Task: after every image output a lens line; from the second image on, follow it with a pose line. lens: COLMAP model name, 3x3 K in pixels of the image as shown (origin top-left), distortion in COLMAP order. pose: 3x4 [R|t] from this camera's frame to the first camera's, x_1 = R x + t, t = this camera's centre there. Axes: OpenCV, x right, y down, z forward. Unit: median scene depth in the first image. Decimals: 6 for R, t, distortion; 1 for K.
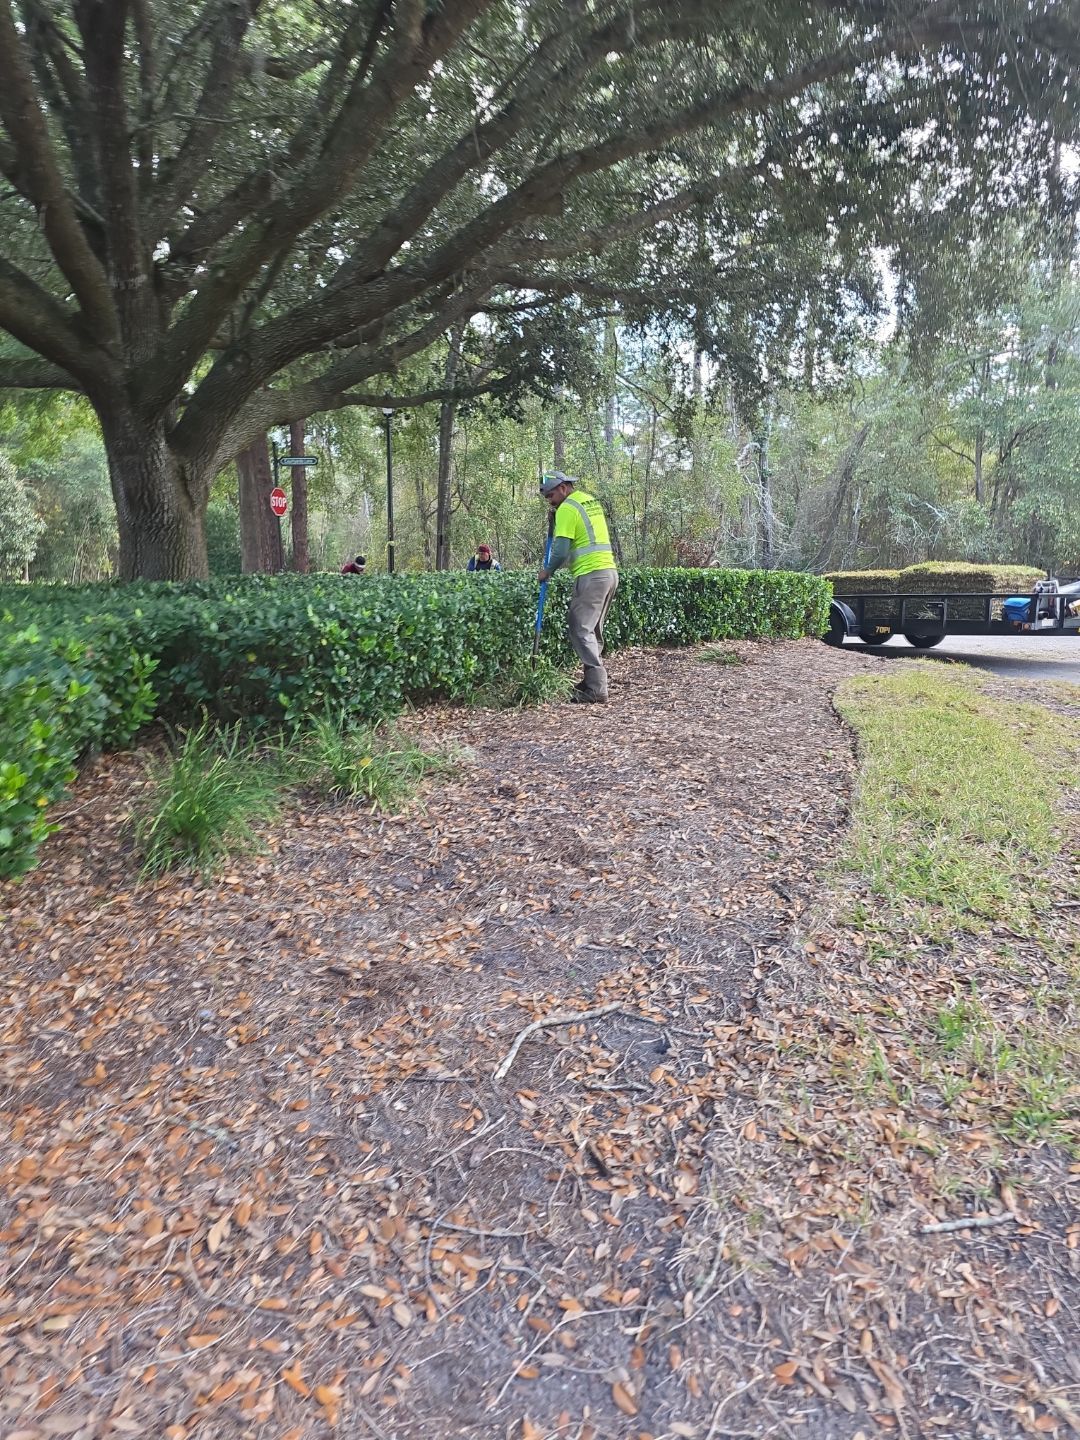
lens RADIAL K [[933.2, 0, 540.1], [0, 933.2, 713.2], [0, 0, 1]] dist [-0.003337, -0.010138]
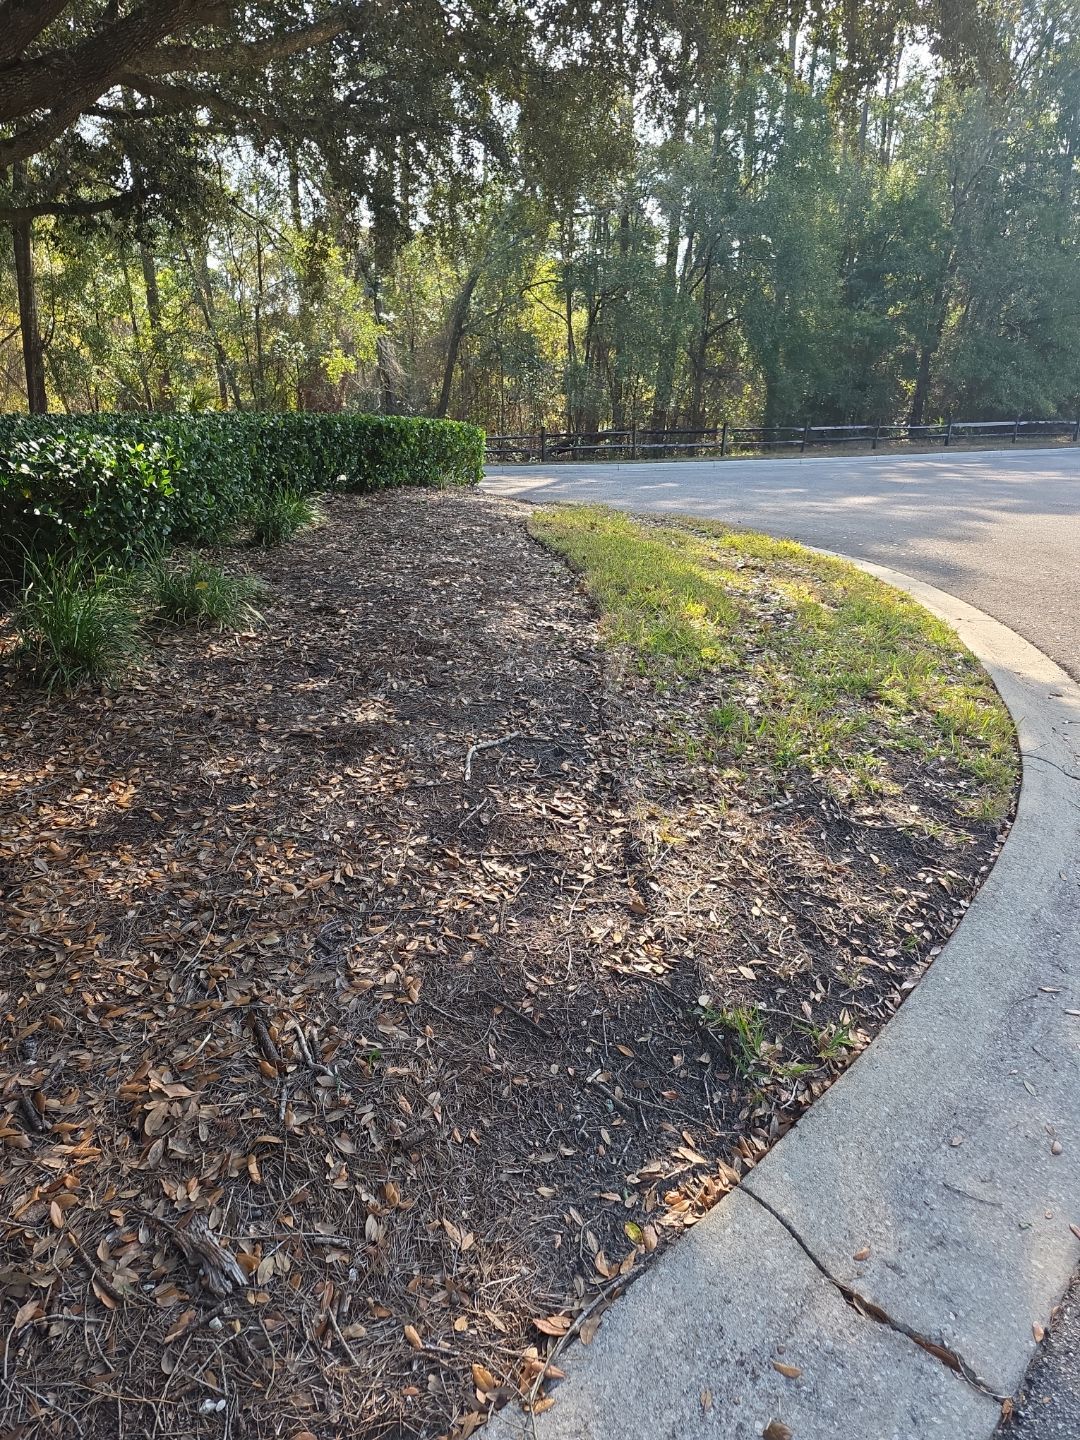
lens RADIAL K [[933.2, 0, 543.8], [0, 933.2, 726.0], [0, 0, 1]] dist [-0.003337, -0.010138]
pose [[0.913232, -0.121171, 0.389005, -0.168814], [0.057876, 0.983652, 0.170526, 0.029953], [-0.403308, -0.133216, 0.905315, -0.102263]]
